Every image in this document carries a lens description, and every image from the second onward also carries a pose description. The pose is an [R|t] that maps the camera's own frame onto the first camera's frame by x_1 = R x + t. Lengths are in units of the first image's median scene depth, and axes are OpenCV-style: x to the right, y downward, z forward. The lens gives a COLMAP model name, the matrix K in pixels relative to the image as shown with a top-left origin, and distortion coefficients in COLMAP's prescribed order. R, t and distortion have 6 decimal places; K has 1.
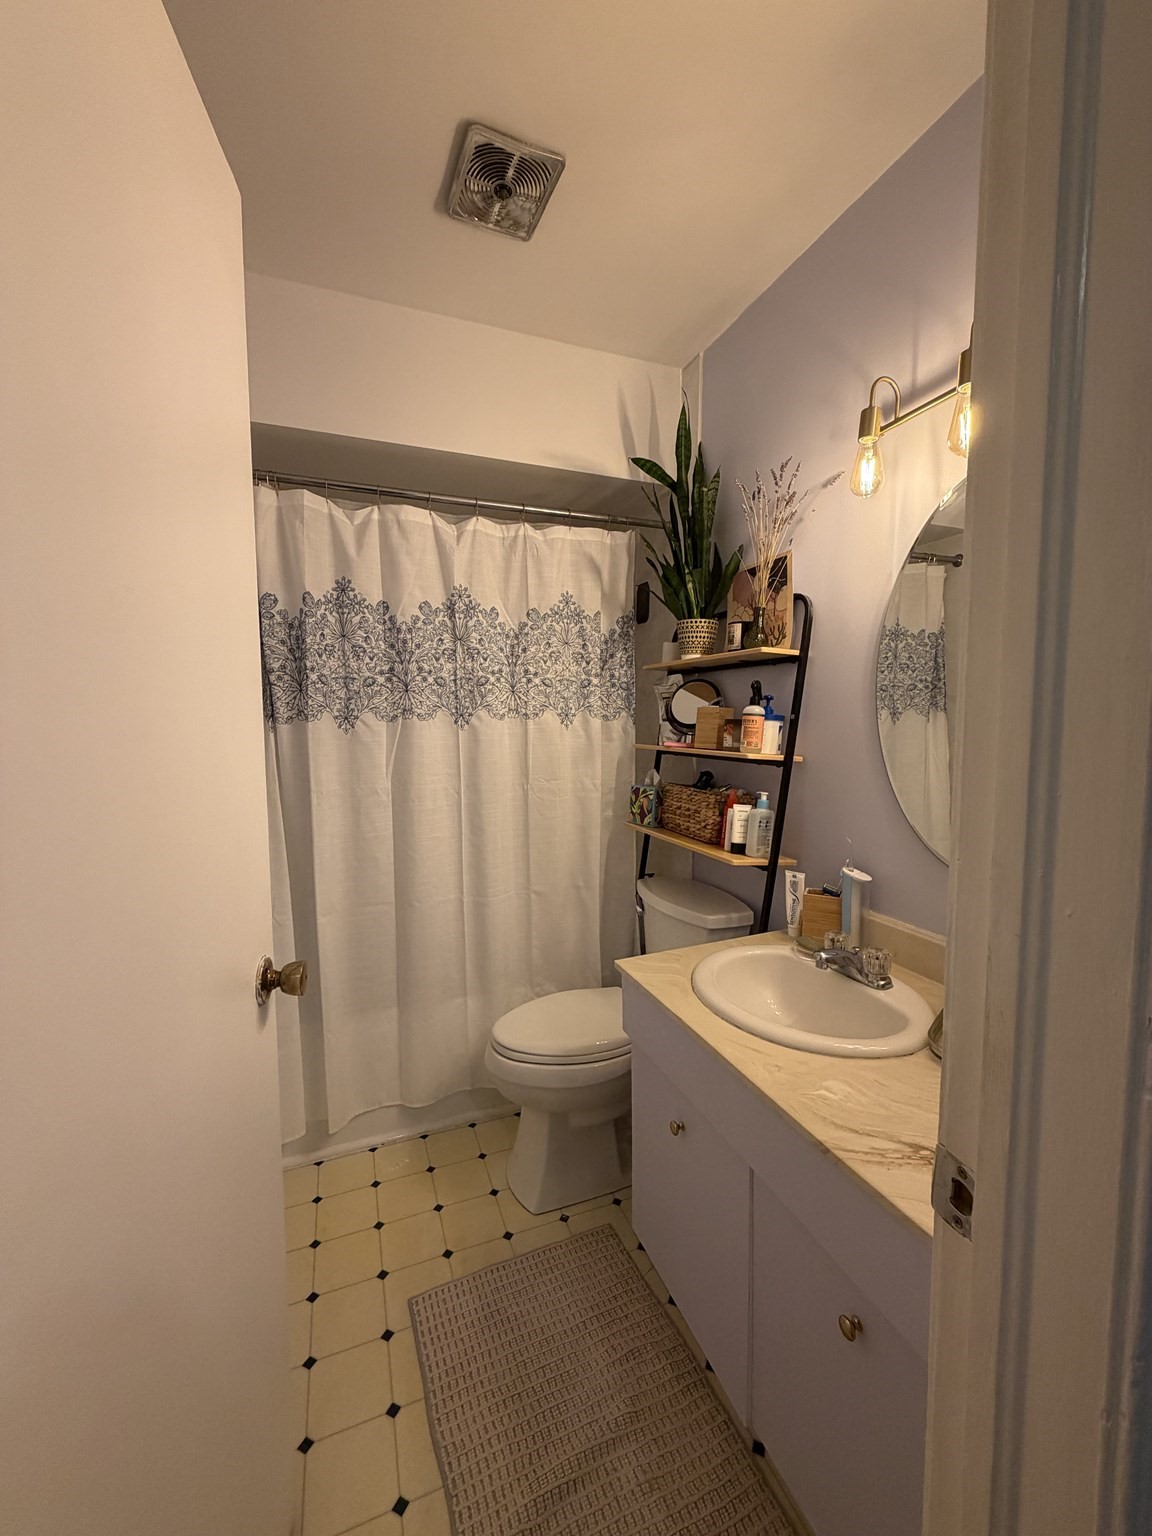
lens RADIAL K [[610.9, 0, 575.3], [0, 610.9, 770.3], [0, 0, 1]] dist [0.000565, -0.000023]
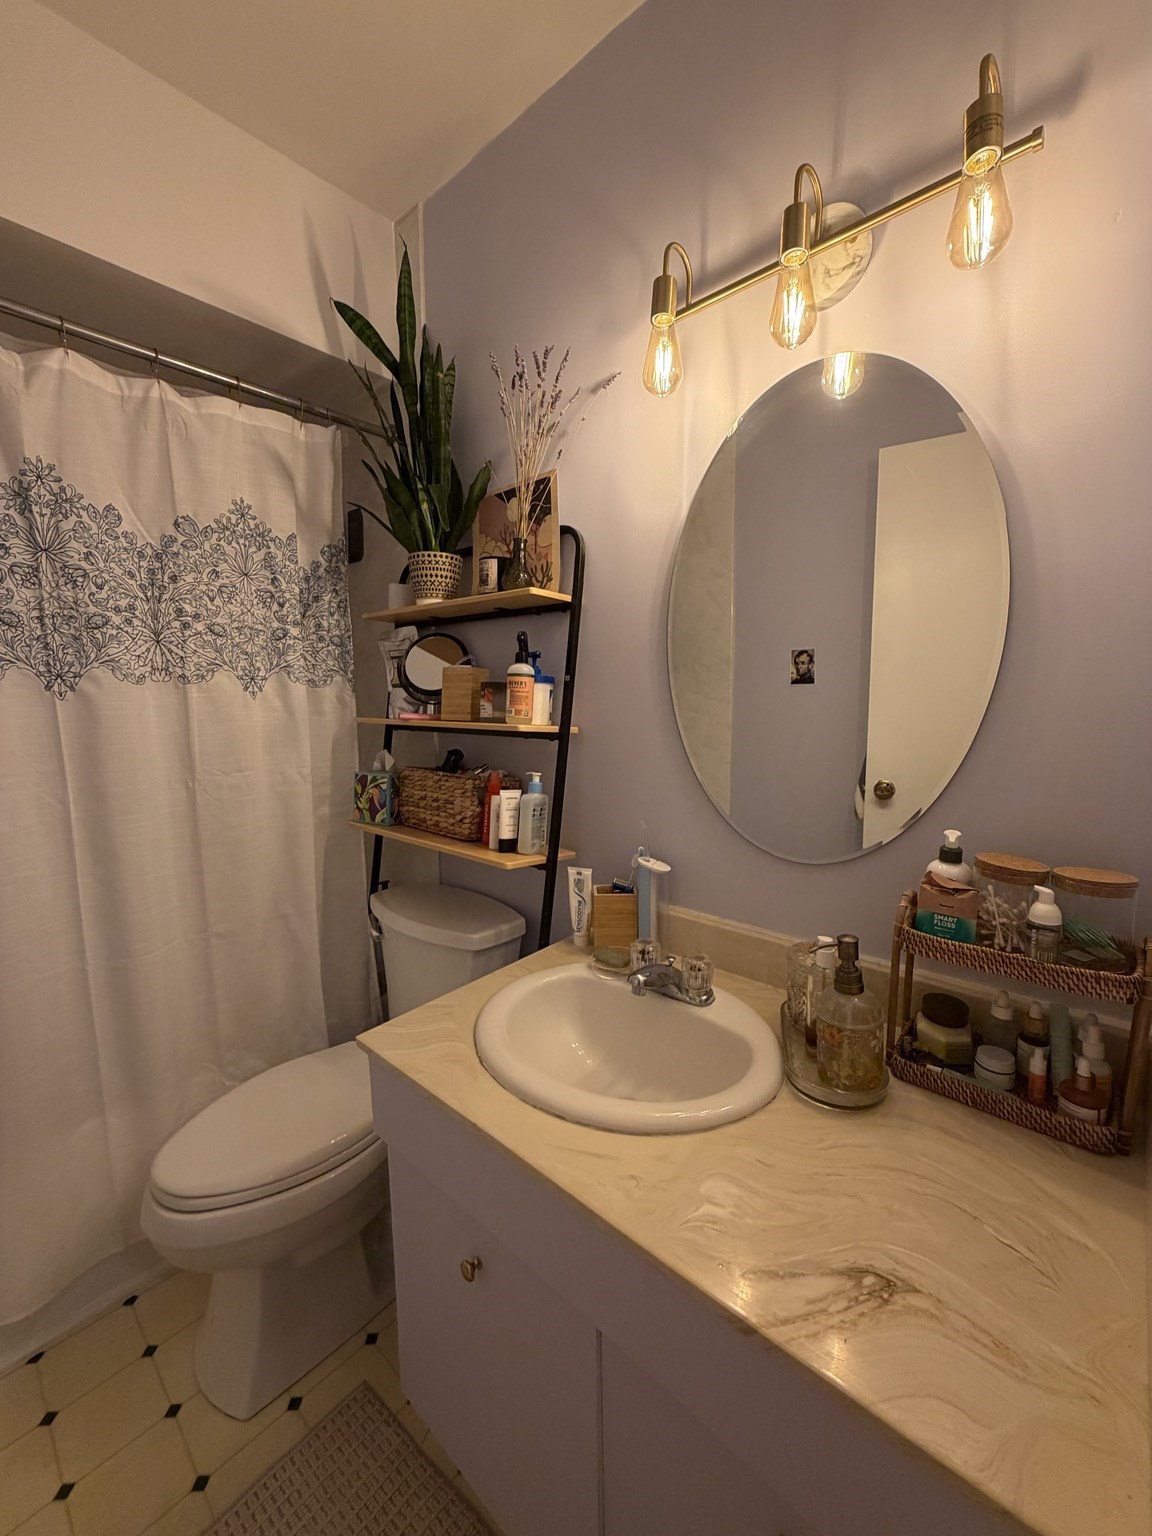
lens RADIAL K [[610.9, 0, 576.4], [0, 610.9, 766.3], [0, 0, 1]] dist [0.000565, -0.000023]
pose [[0.891545, -0.056175, 0.449436, -0.003982], [0.042102, 0.998261, 0.041255, -0.003291], [-0.450972, -0.017858, 0.892359, 0.242064]]
